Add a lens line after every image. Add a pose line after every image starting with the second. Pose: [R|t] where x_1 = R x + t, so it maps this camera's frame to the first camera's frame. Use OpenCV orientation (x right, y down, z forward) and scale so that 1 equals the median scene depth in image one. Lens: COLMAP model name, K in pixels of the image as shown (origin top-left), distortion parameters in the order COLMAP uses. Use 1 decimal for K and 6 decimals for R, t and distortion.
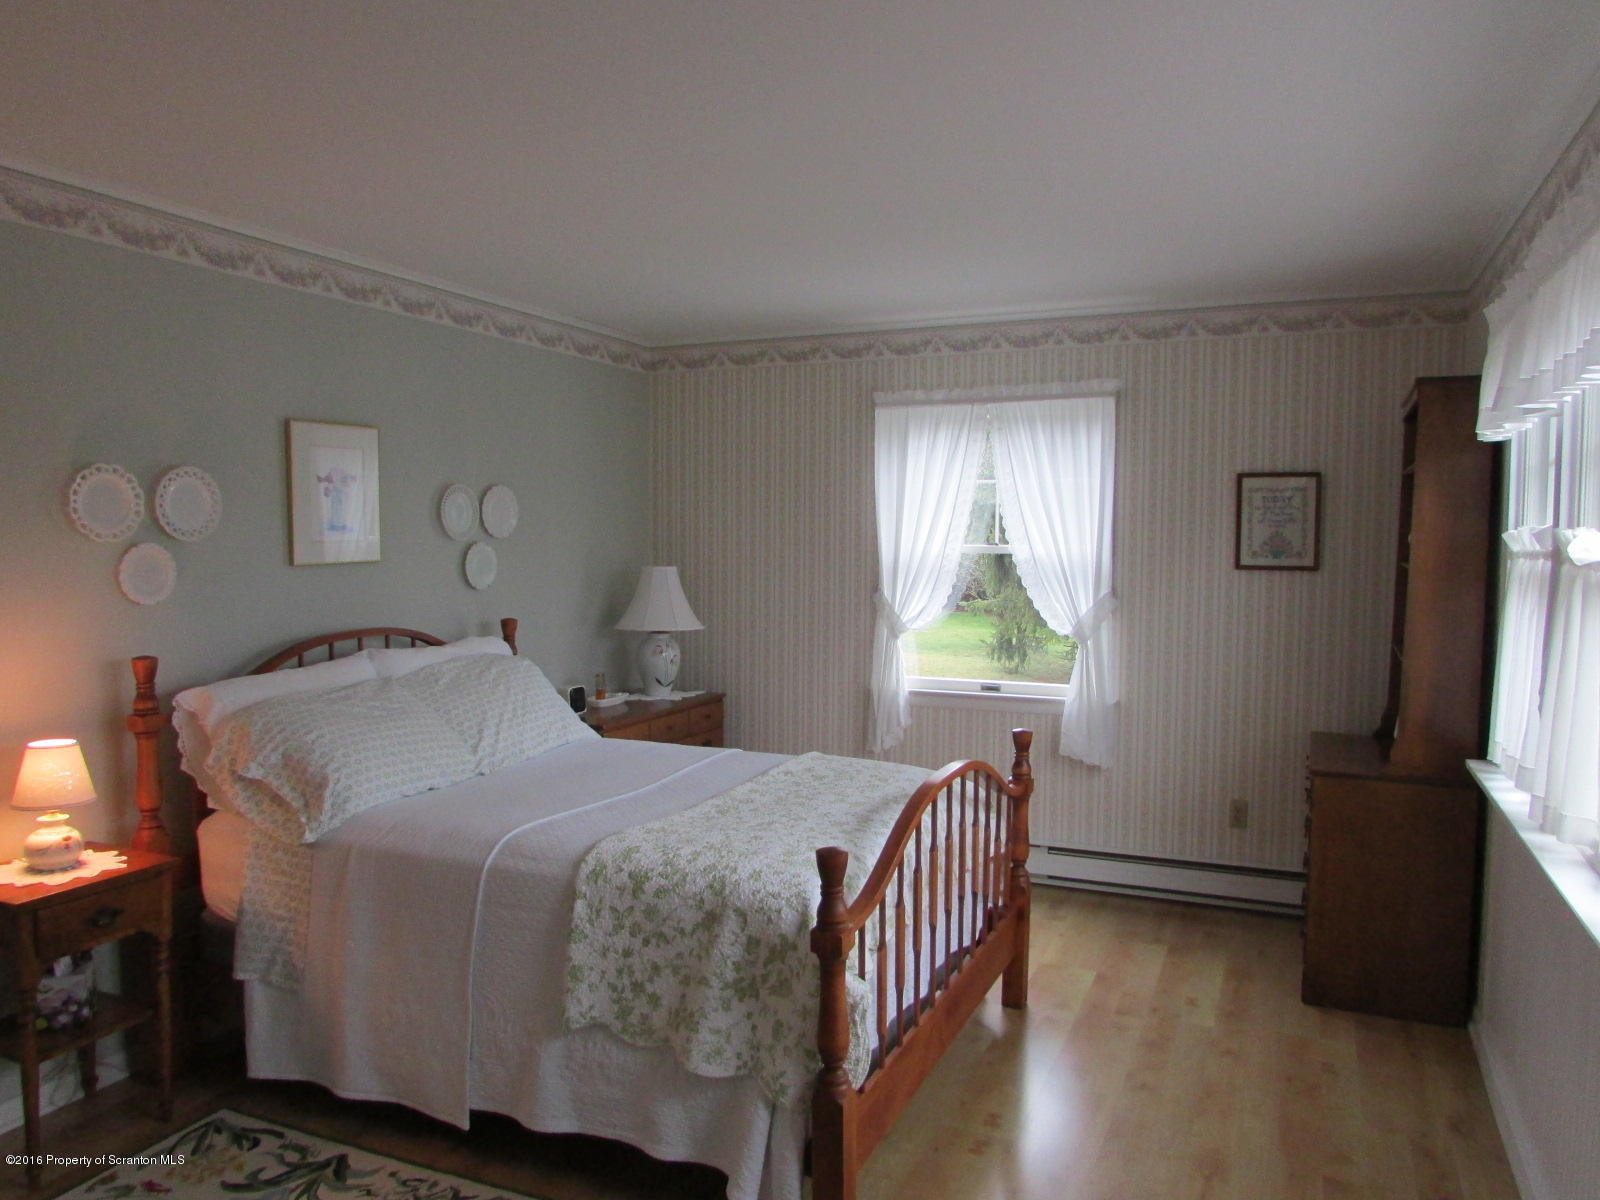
lens RADIAL K [[1143.0, 0, 793.0], [0, 1143.0, 600.8], [0, 0, 1]] dist [-0.028162, 0.008919]
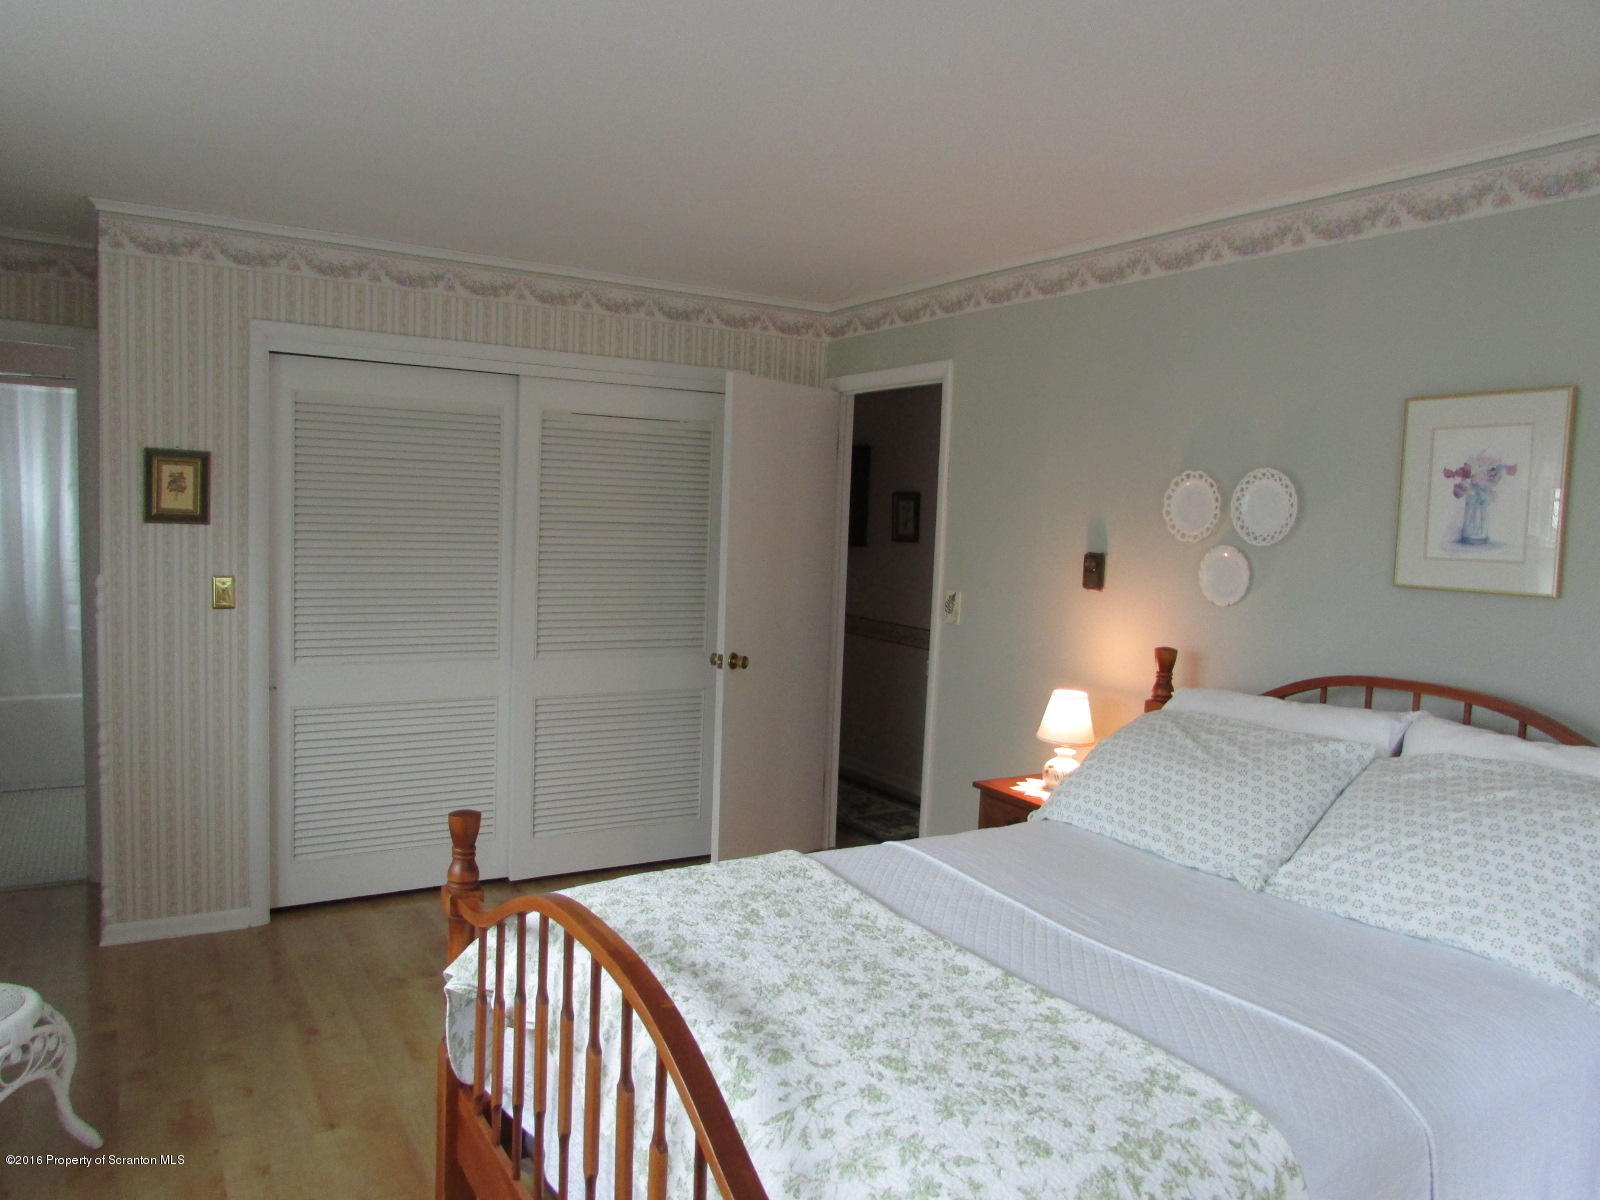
lens RADIAL K [[1143.0, 0, 790.5], [0, 1143.0, 600.6], [0, 0, 1]] dist [-0.028162, 0.008919]
pose [[-0.572338, 0.049163, -0.818543, 0.501263], [-0.084257, 0.989392, 0.118339, -0.089675], [0.815678, 0.136698, -0.562124, 1.256501]]
